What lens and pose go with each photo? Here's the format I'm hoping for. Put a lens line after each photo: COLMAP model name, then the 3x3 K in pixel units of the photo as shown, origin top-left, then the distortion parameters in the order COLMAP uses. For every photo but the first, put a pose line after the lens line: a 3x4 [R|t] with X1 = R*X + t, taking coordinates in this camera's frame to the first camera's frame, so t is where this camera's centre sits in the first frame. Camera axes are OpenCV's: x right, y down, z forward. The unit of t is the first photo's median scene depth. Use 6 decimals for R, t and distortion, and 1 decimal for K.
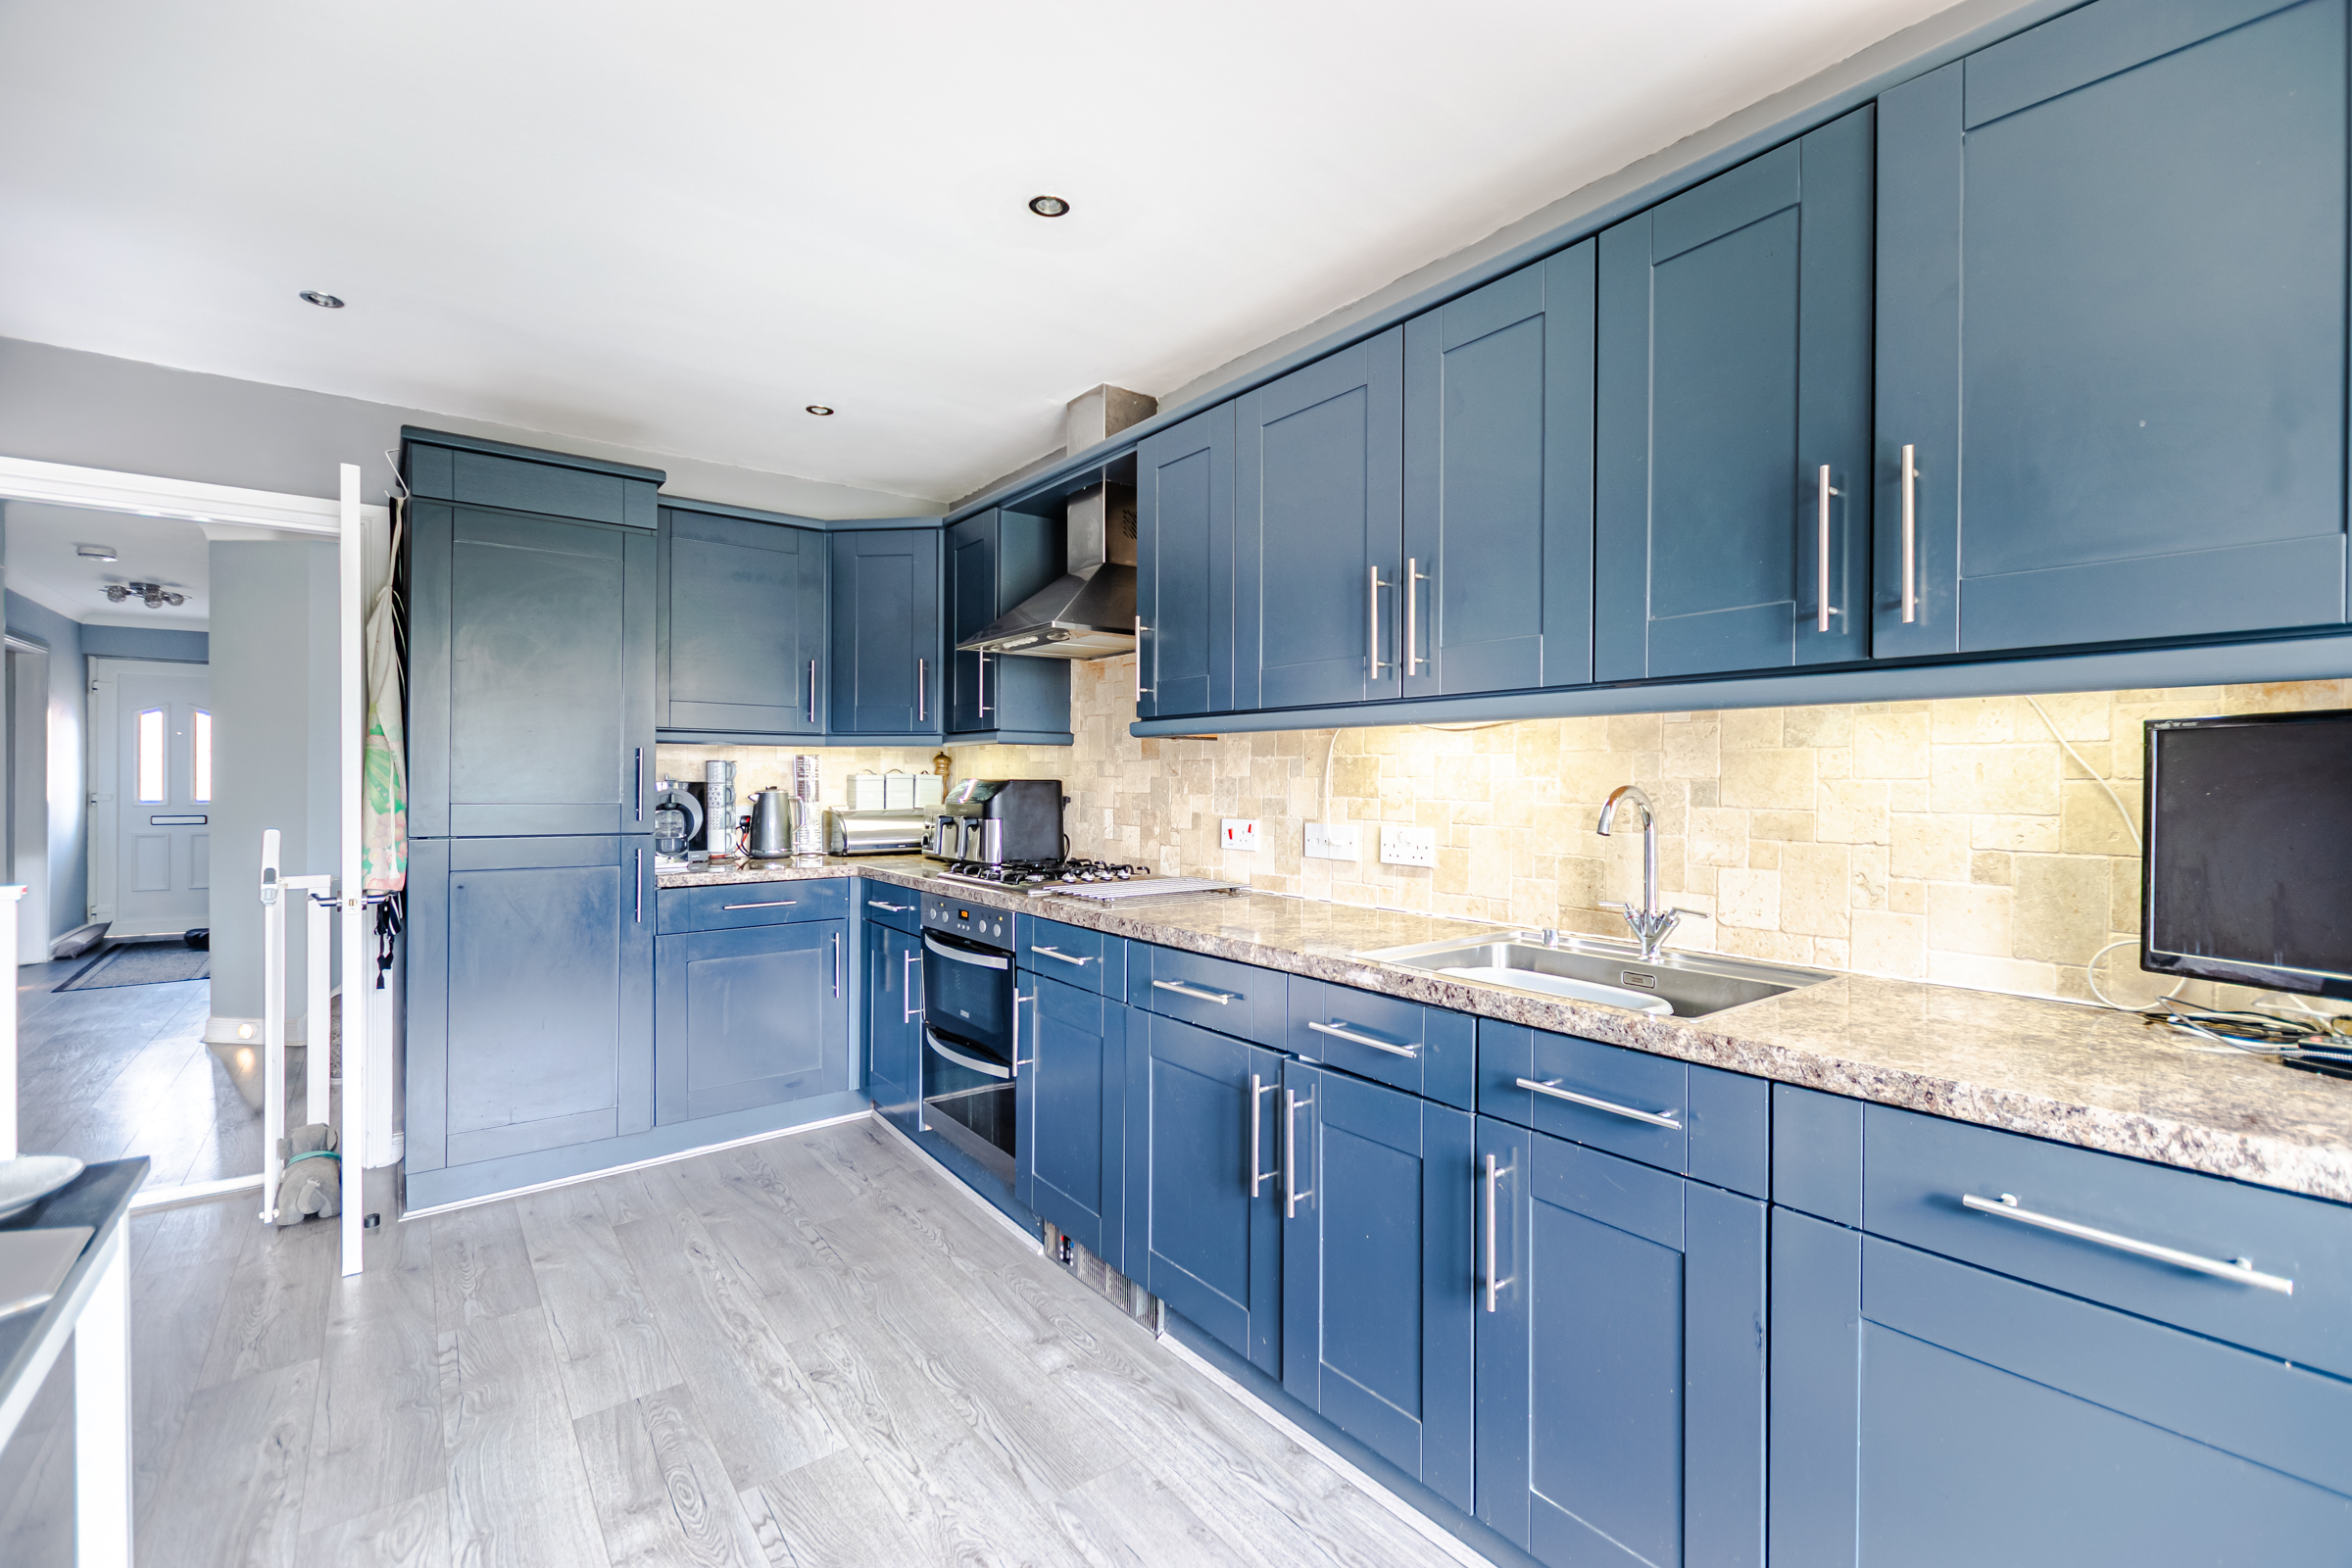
lens RADIAL K [[1015.7, 0, 1177.3], [0, 1015.7, 784.1], [0, 0, 1]] dist [0.008601, -0.001069]
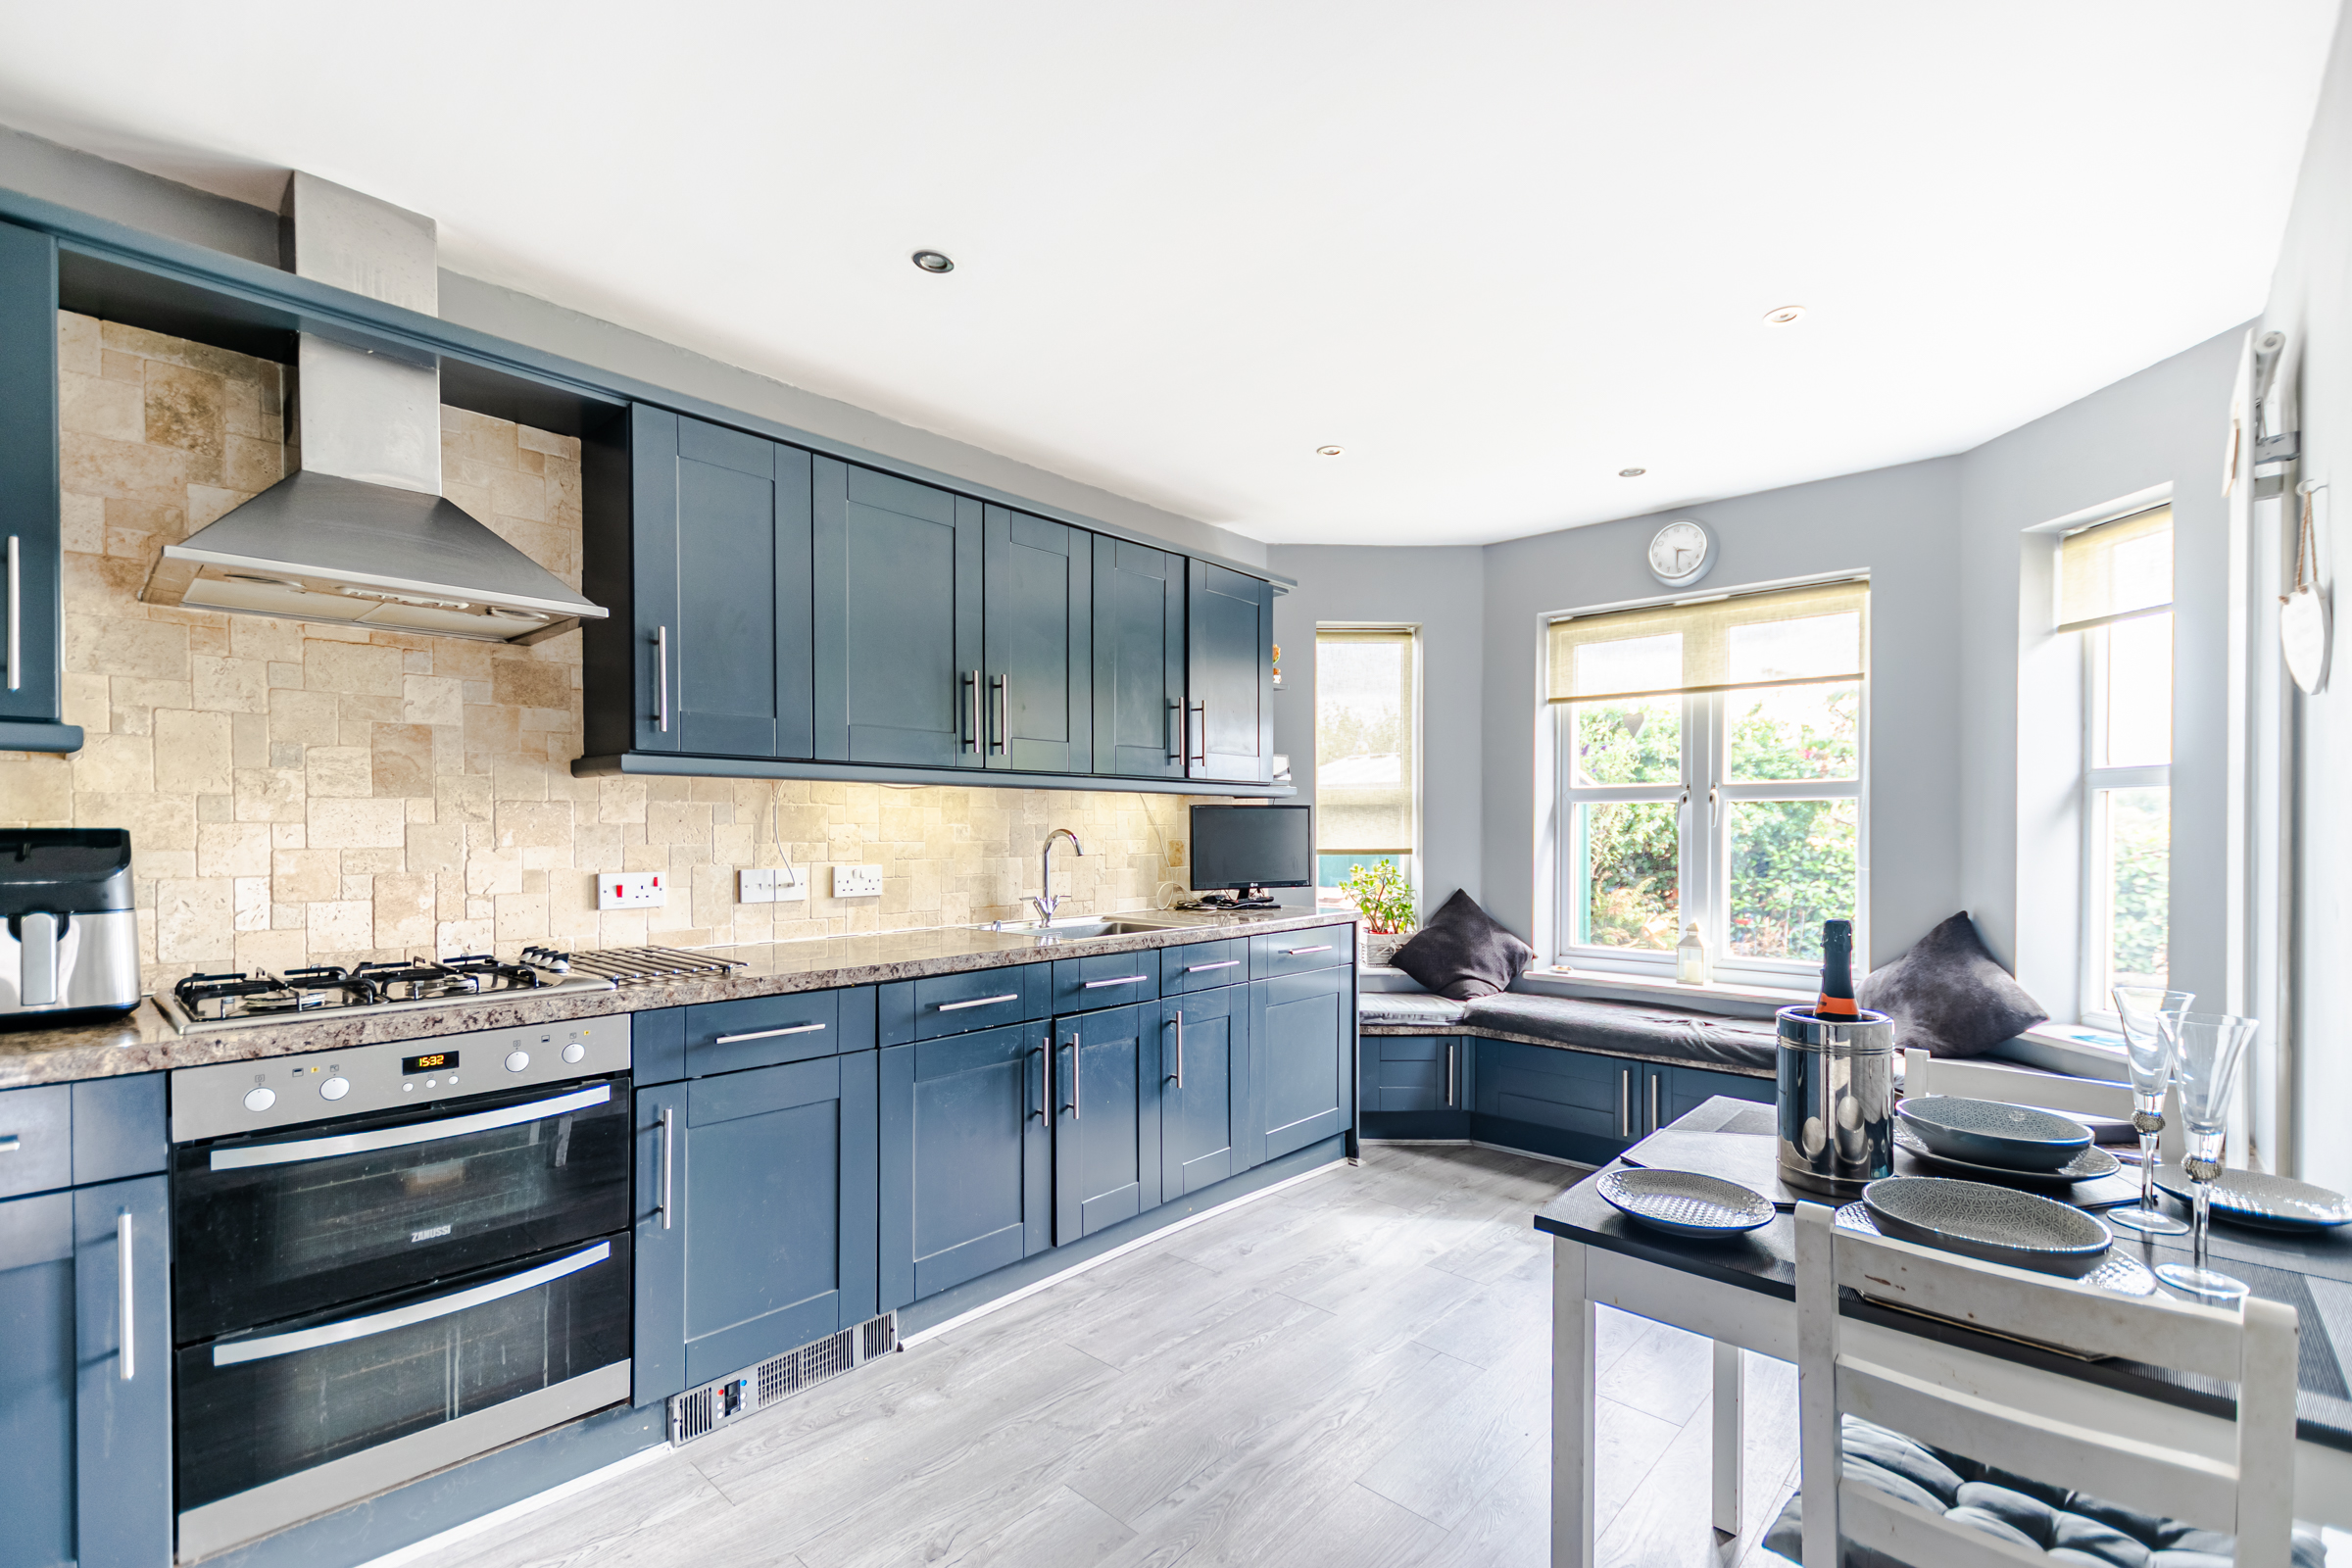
lens RADIAL K [[1015.7, 0, 1191.1], [0, 1015.7, 830.2], [0, 0, 1]] dist [0.008601, -0.001069]
pose [[-0.169849, -0.008038, 0.985437, -0.978432], [0.003156, 0.999957, 0.008700, -0.008119], [-0.985465, 0.004588, -0.169816, 0.767404]]
